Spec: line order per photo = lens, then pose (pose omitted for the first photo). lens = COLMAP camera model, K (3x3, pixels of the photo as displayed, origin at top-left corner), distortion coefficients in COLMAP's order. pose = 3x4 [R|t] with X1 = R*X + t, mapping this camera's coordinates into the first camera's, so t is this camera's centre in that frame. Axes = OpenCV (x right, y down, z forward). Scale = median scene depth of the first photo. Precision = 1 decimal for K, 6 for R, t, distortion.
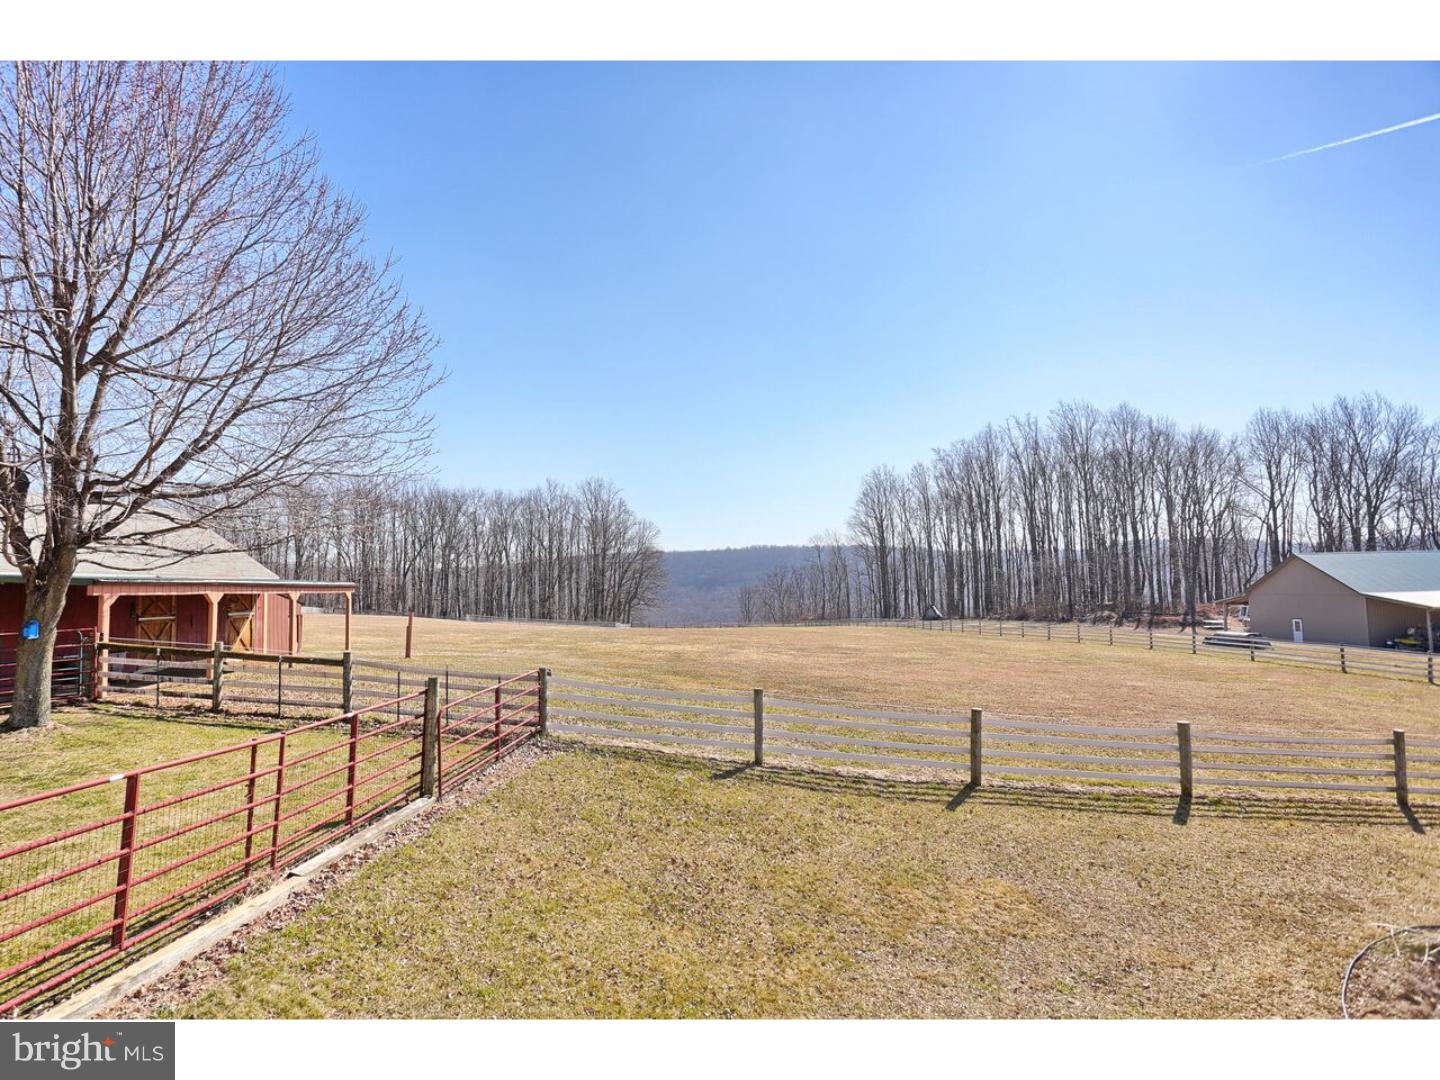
lens RADIAL K [[706.7, 0, 702.4], [0, 706.7, 539.2], [0, 0, 1]] dist [-0.071571, 0.033907]
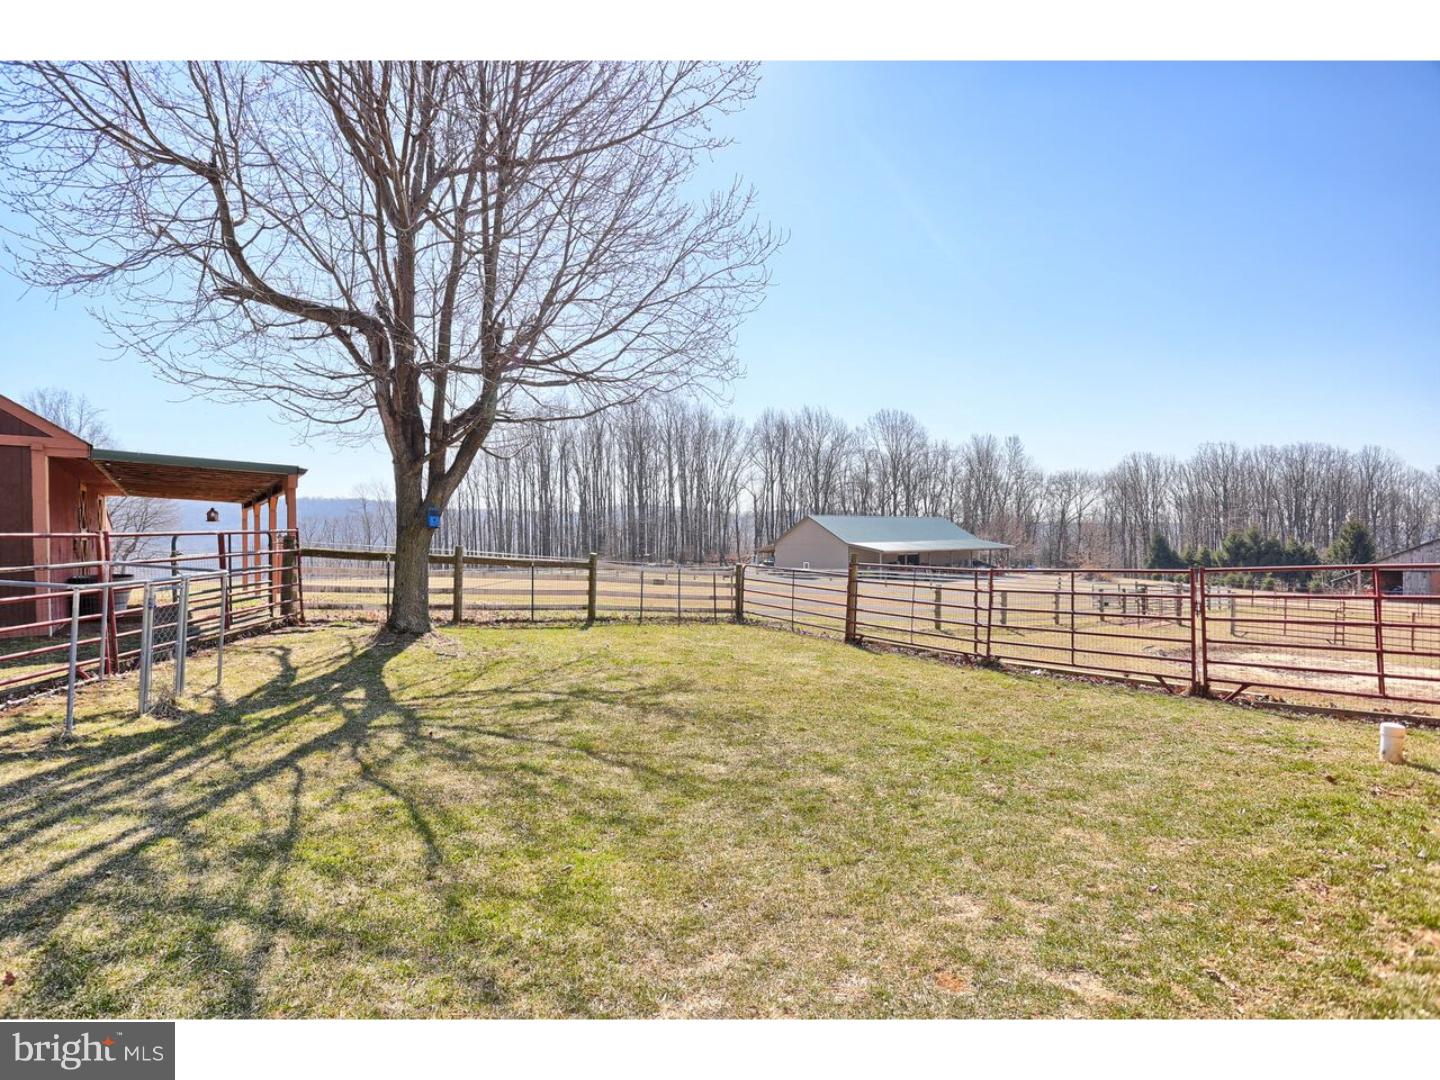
lens RADIAL K [[706.7, 0, 702.4], [0, 706.7, 539.2], [0, 0, 1]] dist [-0.071571, 0.033907]
pose [[0.774910, 0.005535, 0.632048, -1.043087], [-0.041234, 0.998274, 0.041811, 0.088984], [-0.630726, -0.058461, 0.773801, 0.088813]]
